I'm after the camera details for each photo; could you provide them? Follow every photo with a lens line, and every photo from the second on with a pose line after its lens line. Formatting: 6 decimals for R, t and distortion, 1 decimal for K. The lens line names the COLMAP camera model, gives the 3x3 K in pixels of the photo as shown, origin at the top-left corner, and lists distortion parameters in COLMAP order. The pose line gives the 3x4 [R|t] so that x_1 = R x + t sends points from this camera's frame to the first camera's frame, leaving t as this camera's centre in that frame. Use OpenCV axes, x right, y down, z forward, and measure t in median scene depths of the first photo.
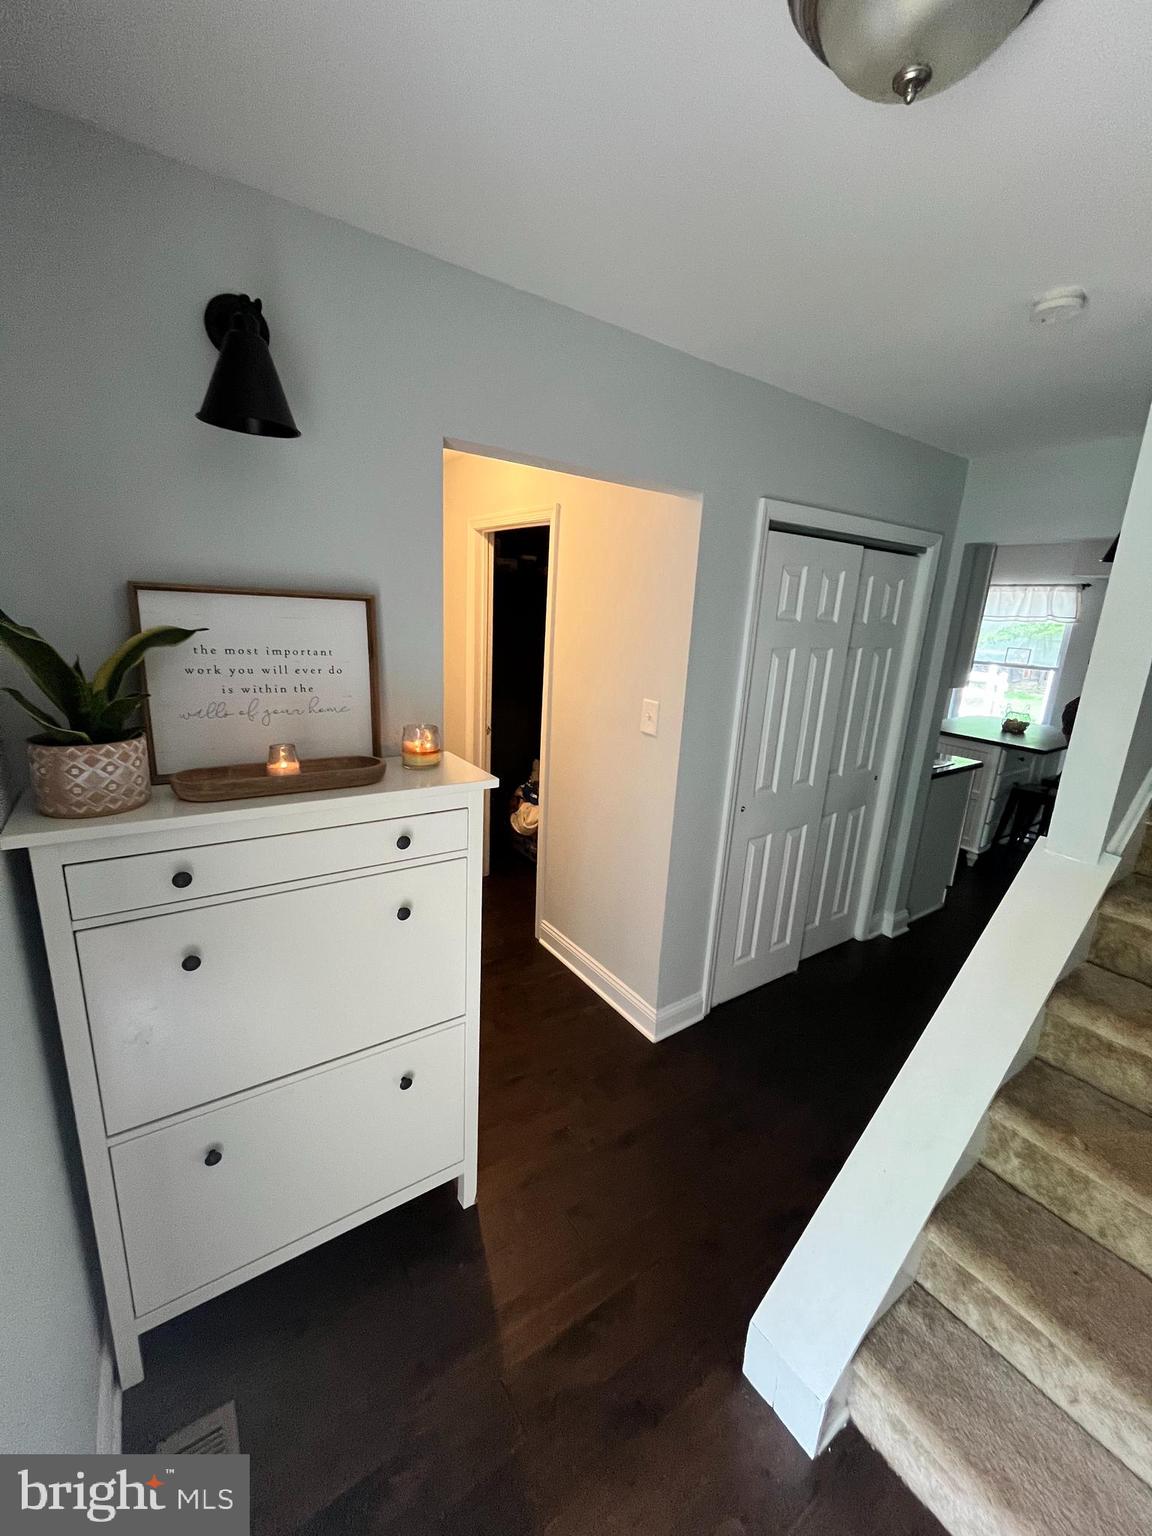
lens RADIAL K [[622.3, 0, 574.7], [0, 622.3, 764.2], [0, 0, 1]] dist [-0.005184, 0.000796]
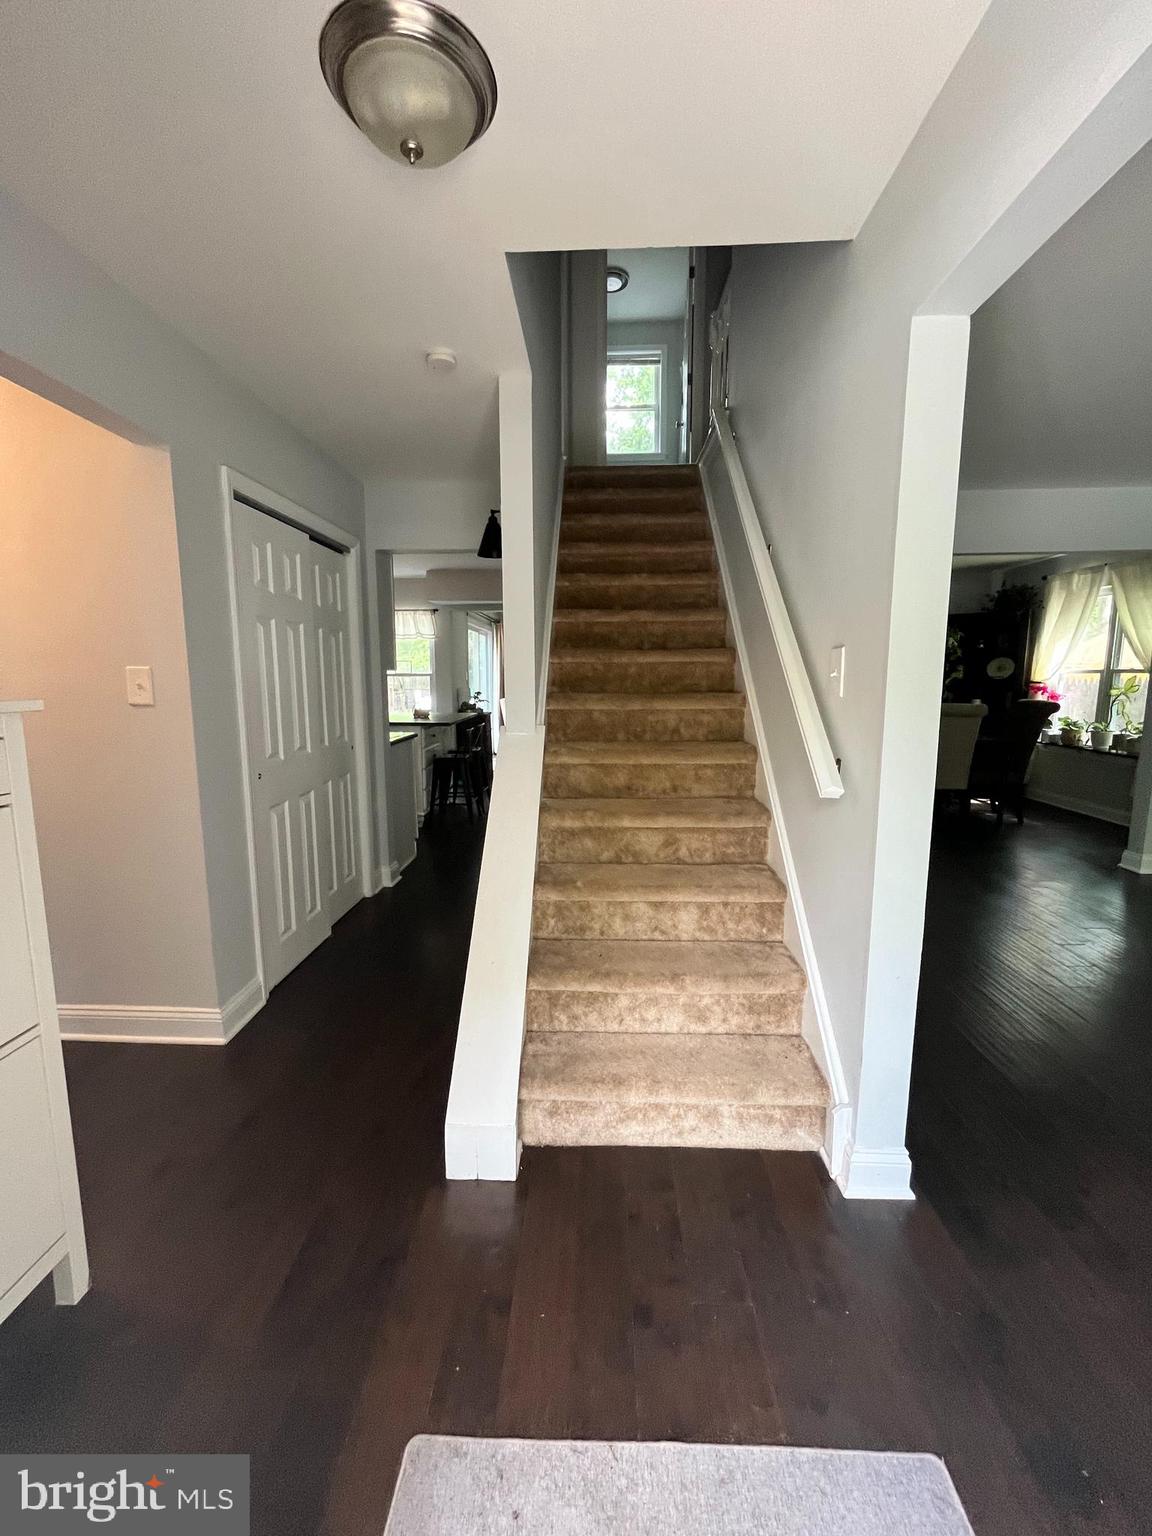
lens RADIAL K [[622.3, 0, 577.2], [0, 622.3, 763.8], [0, 0, 1]] dist [-0.005184, 0.000796]
pose [[0.598350, -0.160260, 0.785044, -0.207473], [0.224611, 0.974056, 0.027650, 0.140483], [-0.769108, 0.159785, 0.618823, -0.015406]]
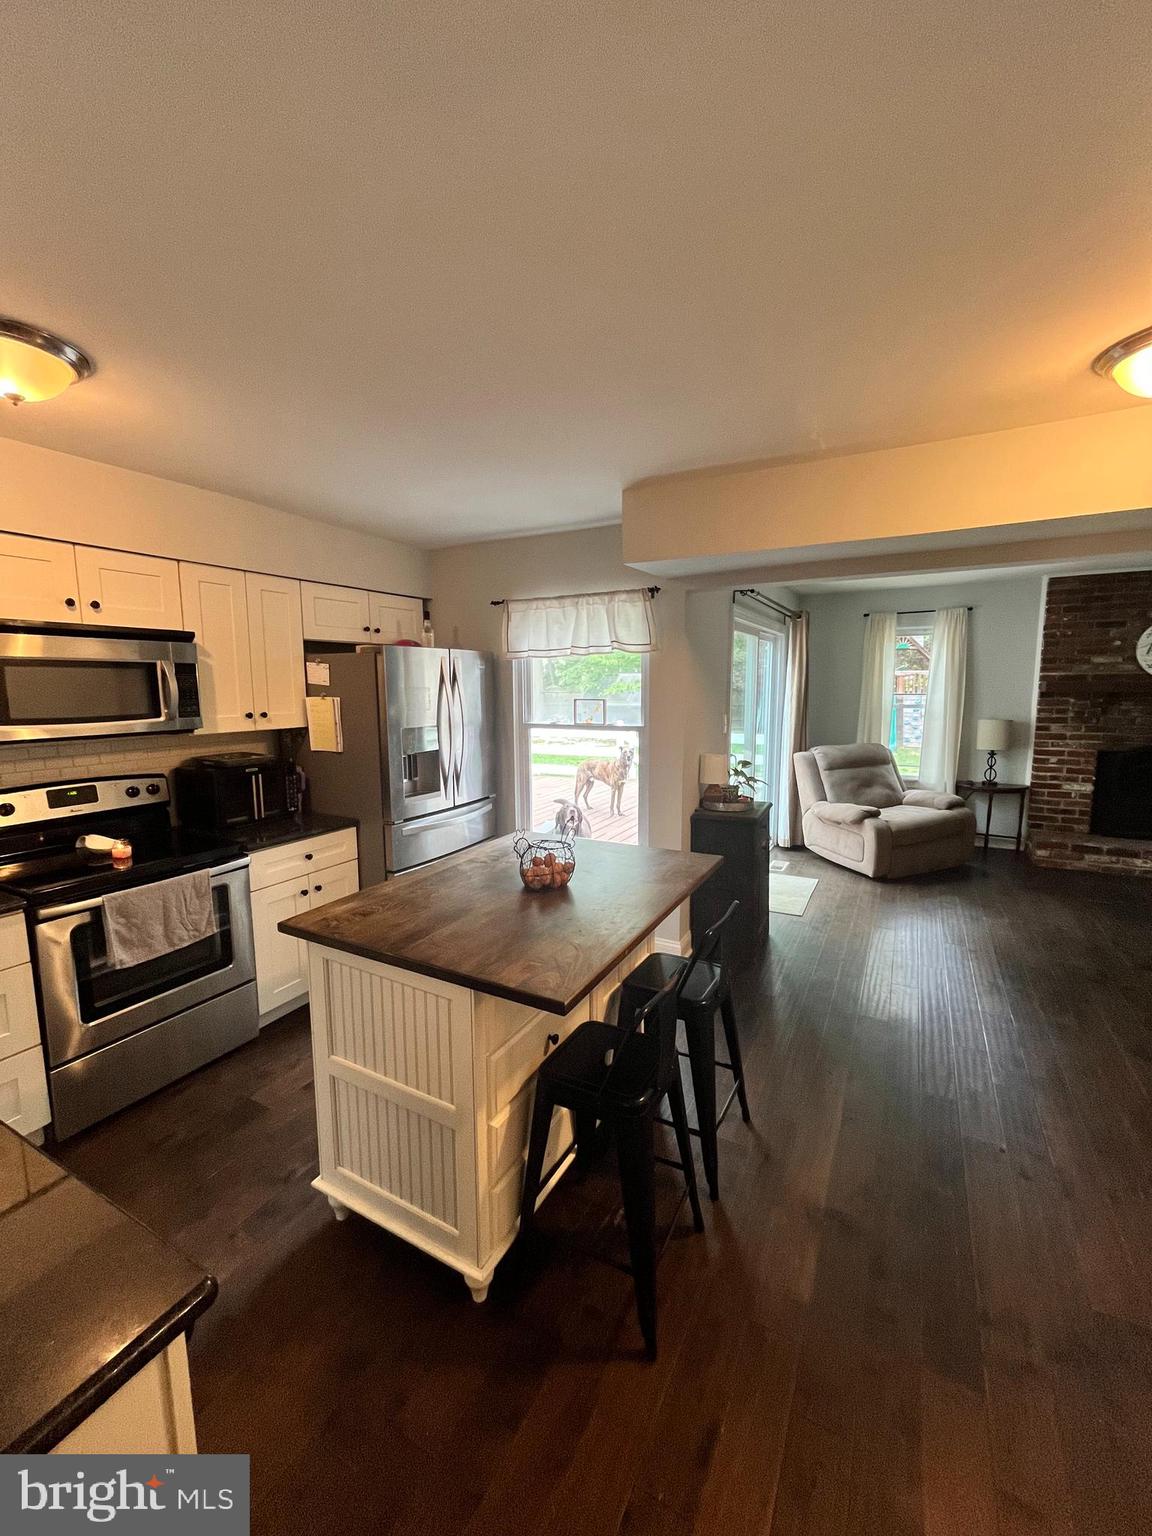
lens RADIAL K [[622.3, 0, 576.4], [0, 622.3, 766.6], [0, 0, 1]] dist [-0.005184, 0.000796]
pose [[0.892577, -0.112482, 0.436639, 1.039579], [0.159350, 0.984586, -0.072104, -0.191498], [-0.421799, 0.133937, 0.896742, 1.123516]]
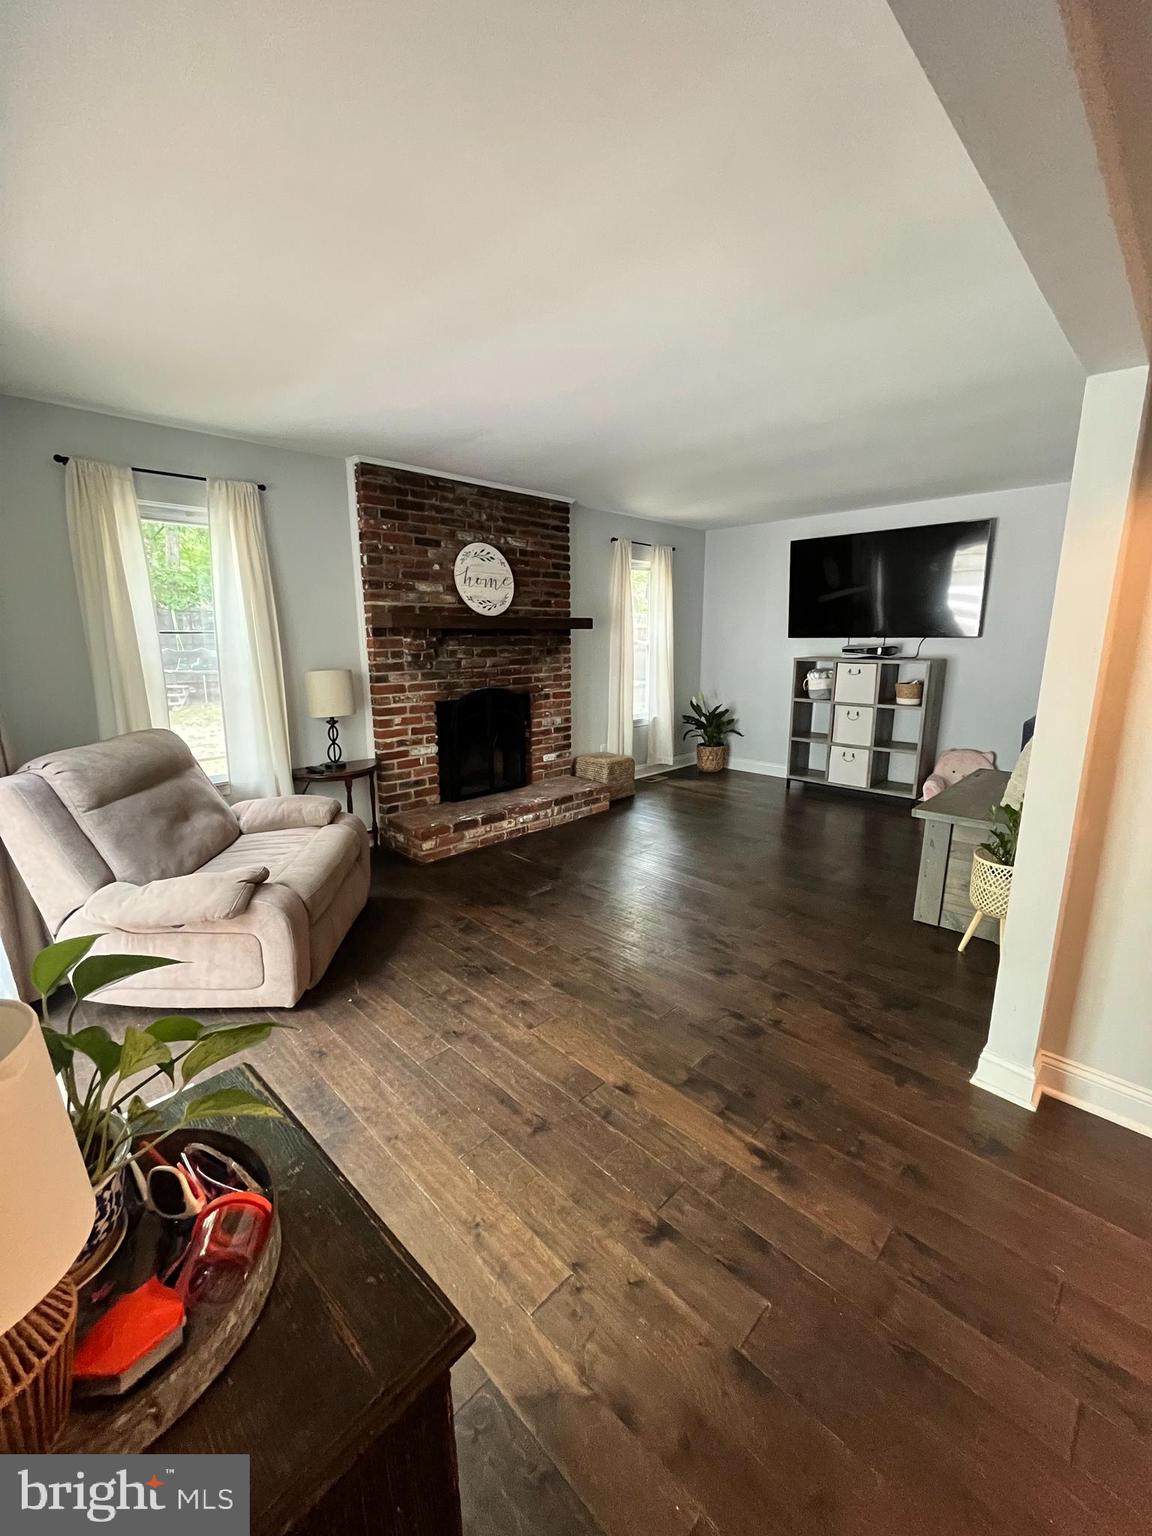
lens RADIAL K [[622.3, 0, 574.7], [0, 622.3, 769.9], [0, 0, 1]] dist [-0.005184, 0.000796]
pose [[-0.162211, -0.251418, 0.954189, 1.823115], [0.241773, 0.927394, 0.285459, -0.343879], [-0.956678, 0.277002, -0.089648, 2.128817]]
